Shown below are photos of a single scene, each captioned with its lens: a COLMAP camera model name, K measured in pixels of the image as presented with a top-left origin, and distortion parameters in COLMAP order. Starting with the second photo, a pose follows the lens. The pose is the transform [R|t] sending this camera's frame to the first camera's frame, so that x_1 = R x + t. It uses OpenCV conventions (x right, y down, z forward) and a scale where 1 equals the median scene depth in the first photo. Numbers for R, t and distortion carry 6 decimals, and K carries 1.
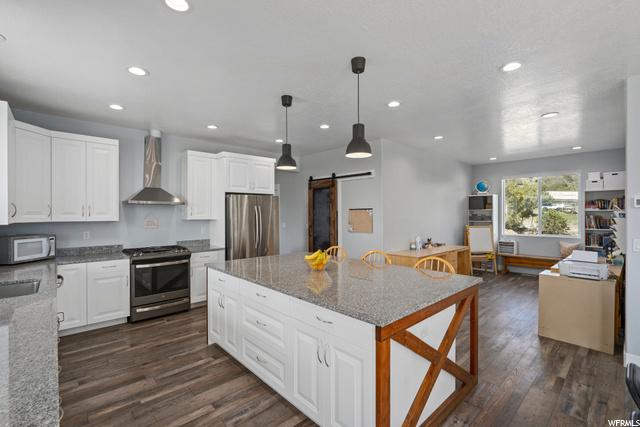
lens RADIAL K [[288.9, 0, 318.8], [0, 288.9, 213.0], [0, 0, 1]] dist [0.001205, 0.000318]
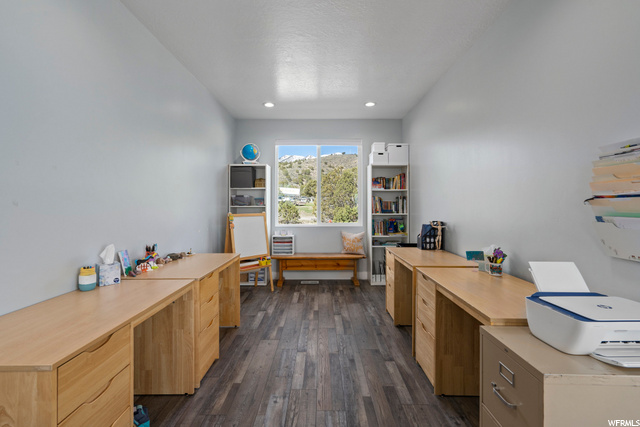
lens RADIAL K [[288.9, 0, 318.8], [0, 288.9, 213.0], [0, 0, 1]] dist [0.001205, 0.000318]
pose [[0.680007, -0.016232, 0.733026, 0.216236], [-0.001319, 0.999726, 0.023361, 0.028880], [-0.733205, -0.016853, 0.679799, 0.485661]]
